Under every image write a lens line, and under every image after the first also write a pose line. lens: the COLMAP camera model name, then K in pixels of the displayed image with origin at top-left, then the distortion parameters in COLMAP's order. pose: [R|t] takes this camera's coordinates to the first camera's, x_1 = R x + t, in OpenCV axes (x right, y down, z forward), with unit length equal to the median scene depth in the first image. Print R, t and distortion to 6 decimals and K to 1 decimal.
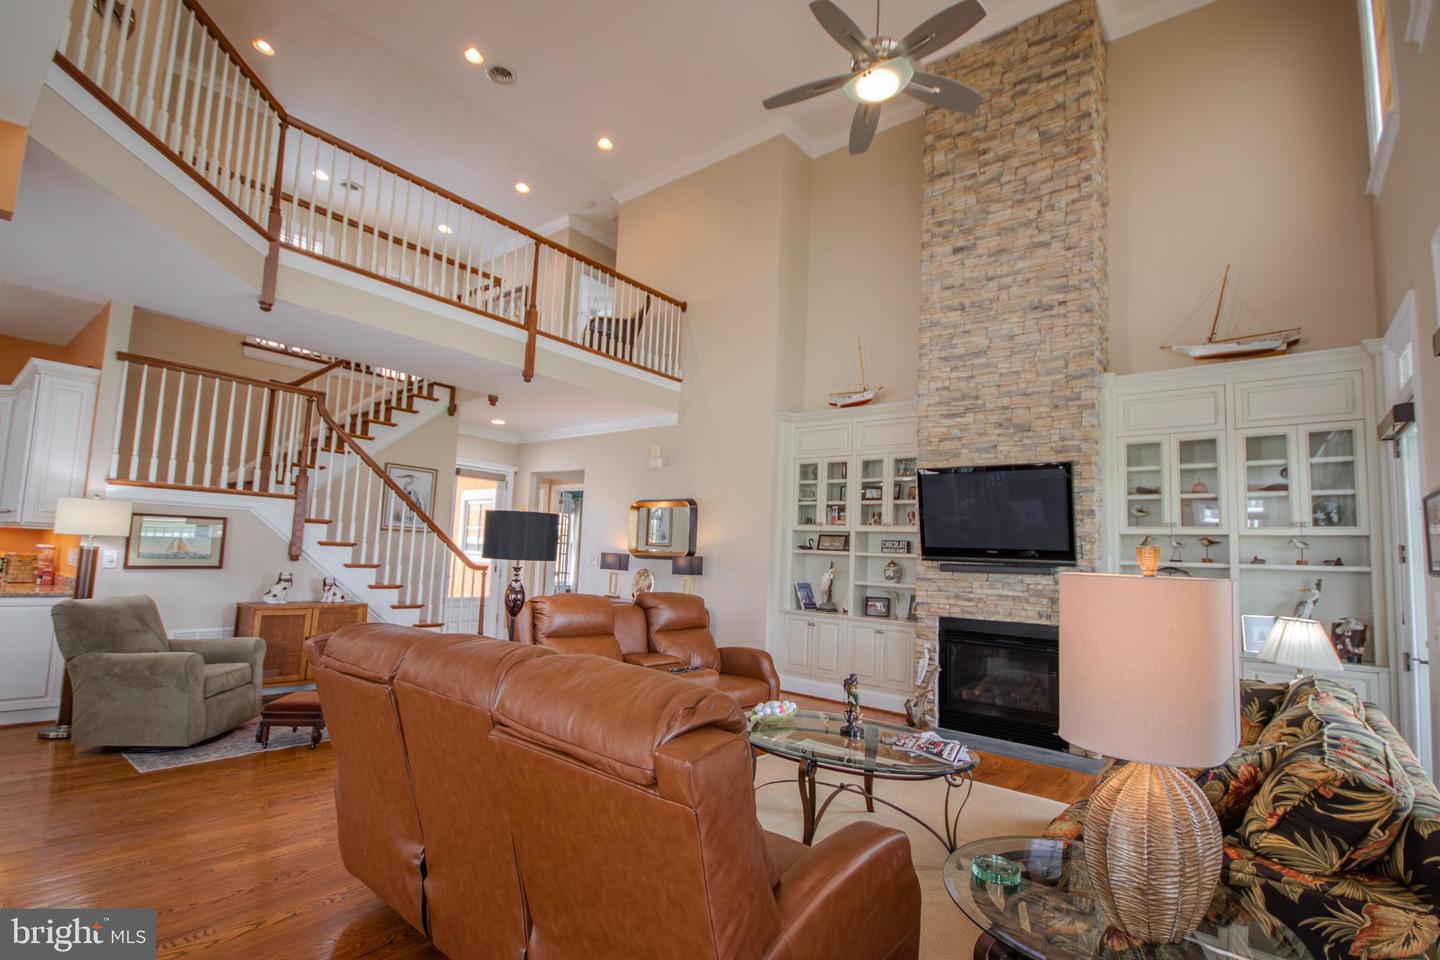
lens RADIAL K [[666.9, 0, 727.0], [0, 666.9, 497.7], [0, 0, 1]] dist [-0.000578, 0.000102]
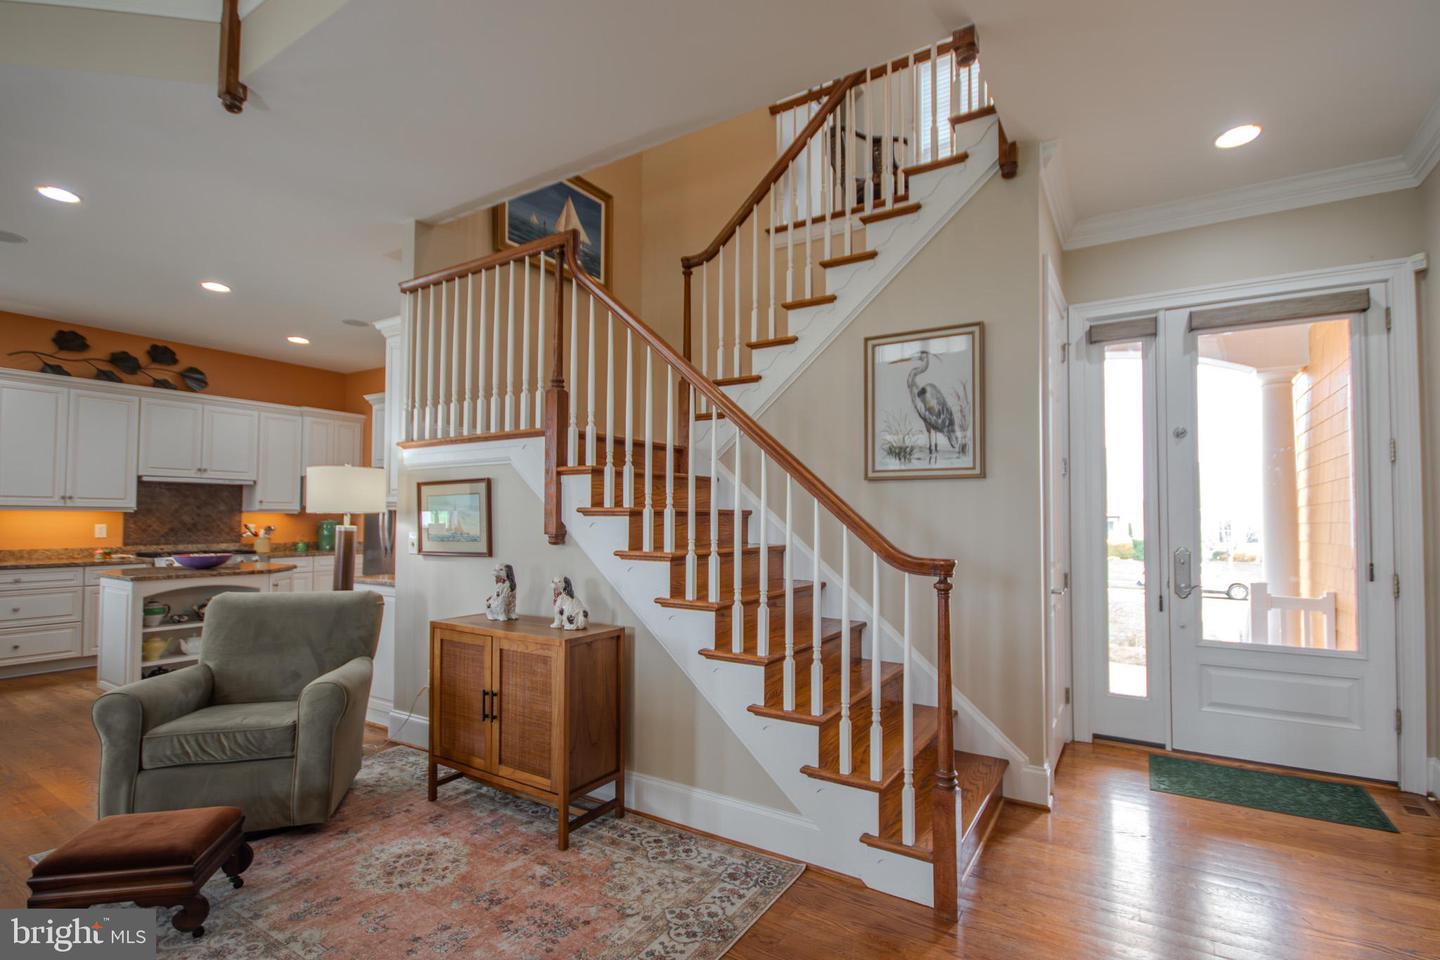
lens RADIAL K [[666.9, 0, 727.0], [0, 666.9, 497.7], [0, 0, 1]] dist [-0.000578, 0.000102]
pose [[0.115735, -0.068640, -0.990906, -0.077019], [0.092448, 0.994023, -0.058058, 0.102014], [0.988969, -0.084888, 0.121389, 1.084390]]
